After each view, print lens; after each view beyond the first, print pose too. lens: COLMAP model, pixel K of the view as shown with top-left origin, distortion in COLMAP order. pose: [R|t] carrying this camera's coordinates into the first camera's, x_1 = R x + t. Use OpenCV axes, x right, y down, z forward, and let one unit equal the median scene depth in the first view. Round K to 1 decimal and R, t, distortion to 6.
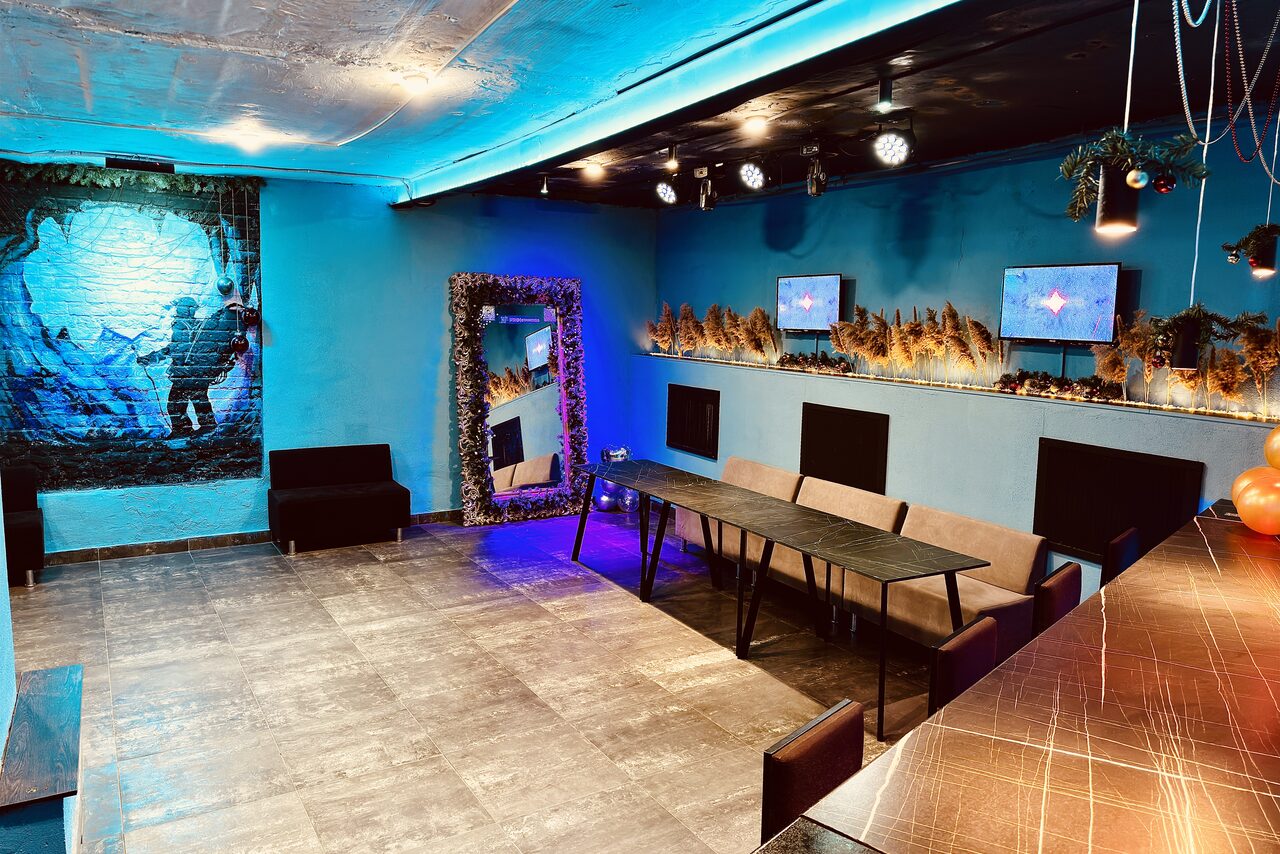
lens RADIAL K [[890.1, 0, 639.4], [0, 890.1, 431.7], [0, 0, 1]] dist [0.114825, -0.170060]
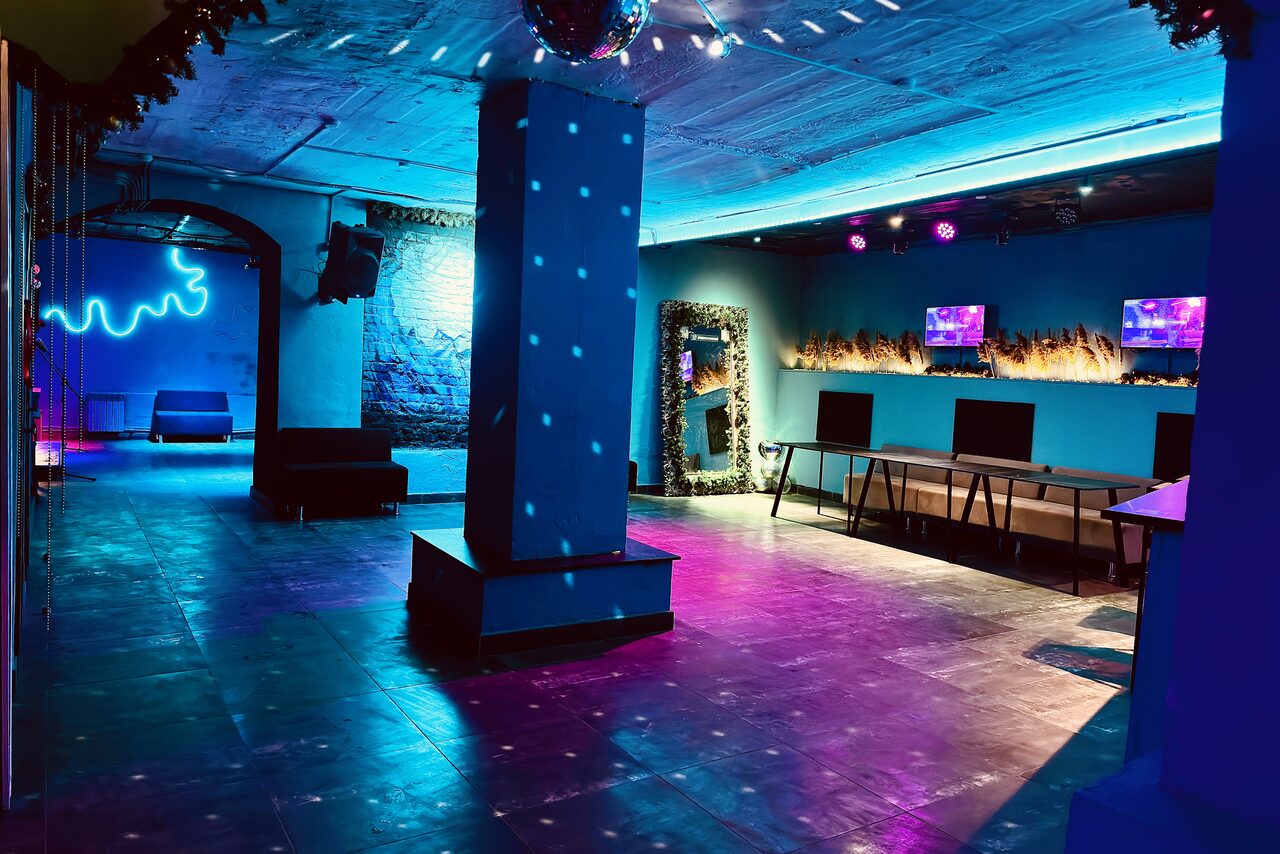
lens RADIAL K [[885.5, 0, 637.9], [0, 885.5, 428.6], [0, 0, 1]] dist [0.150961, -0.257146]
pose [[0.999224, 0.027658, 0.028058, -0.334144], [-0.025831, 0.997647, -0.063504, 0.111664], [-0.029749, 0.062730, 0.997587, -0.331472]]
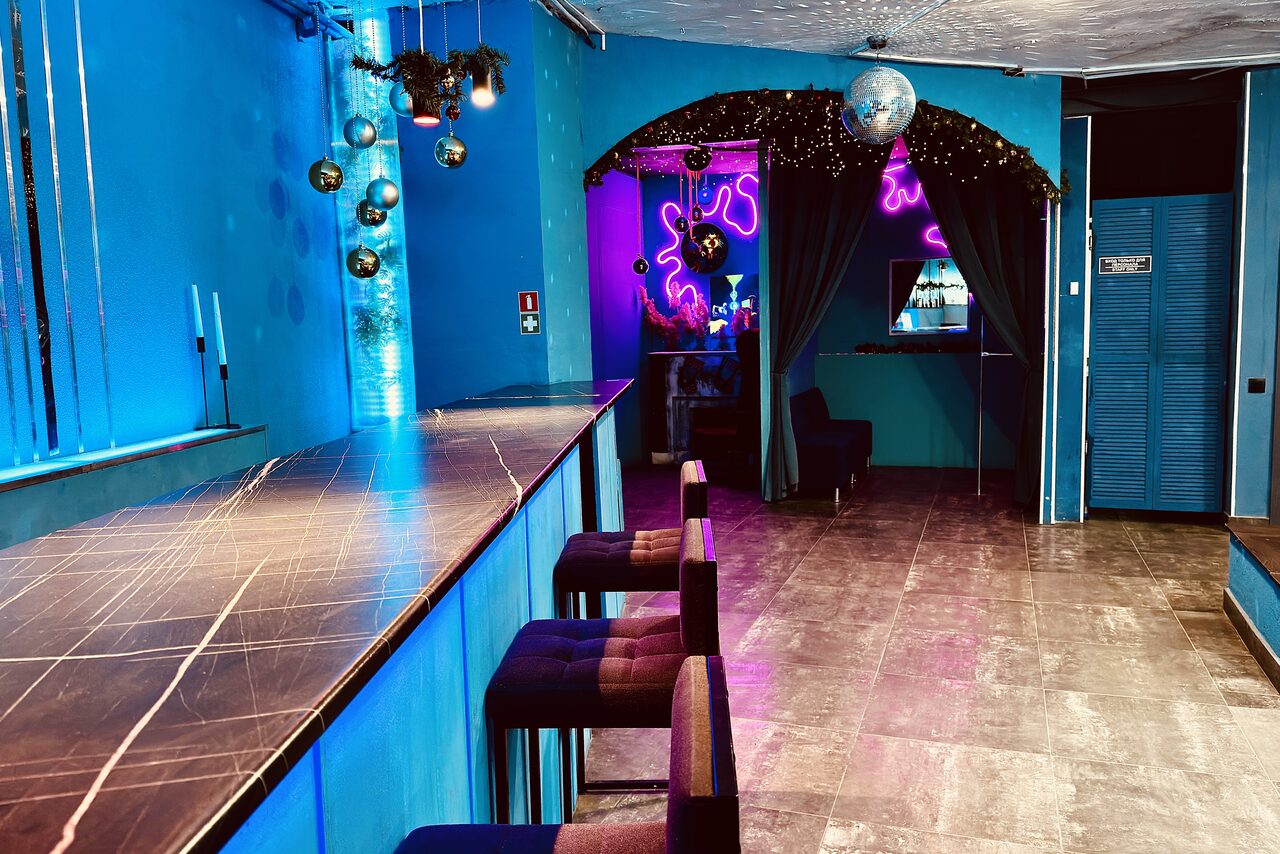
lens RADIAL K [[1000.0, 0, 640.0], [0, 1000.0, 427.0], [0, 0, 1]] dist [0.002884, -0.000217]
pose [[-0.775492, 0.065633, -0.627937, 0.339536], [-0.074530, 0.978111, 0.194277, 0.006453], [0.626943, 0.197461, -0.753626, 0.611935]]
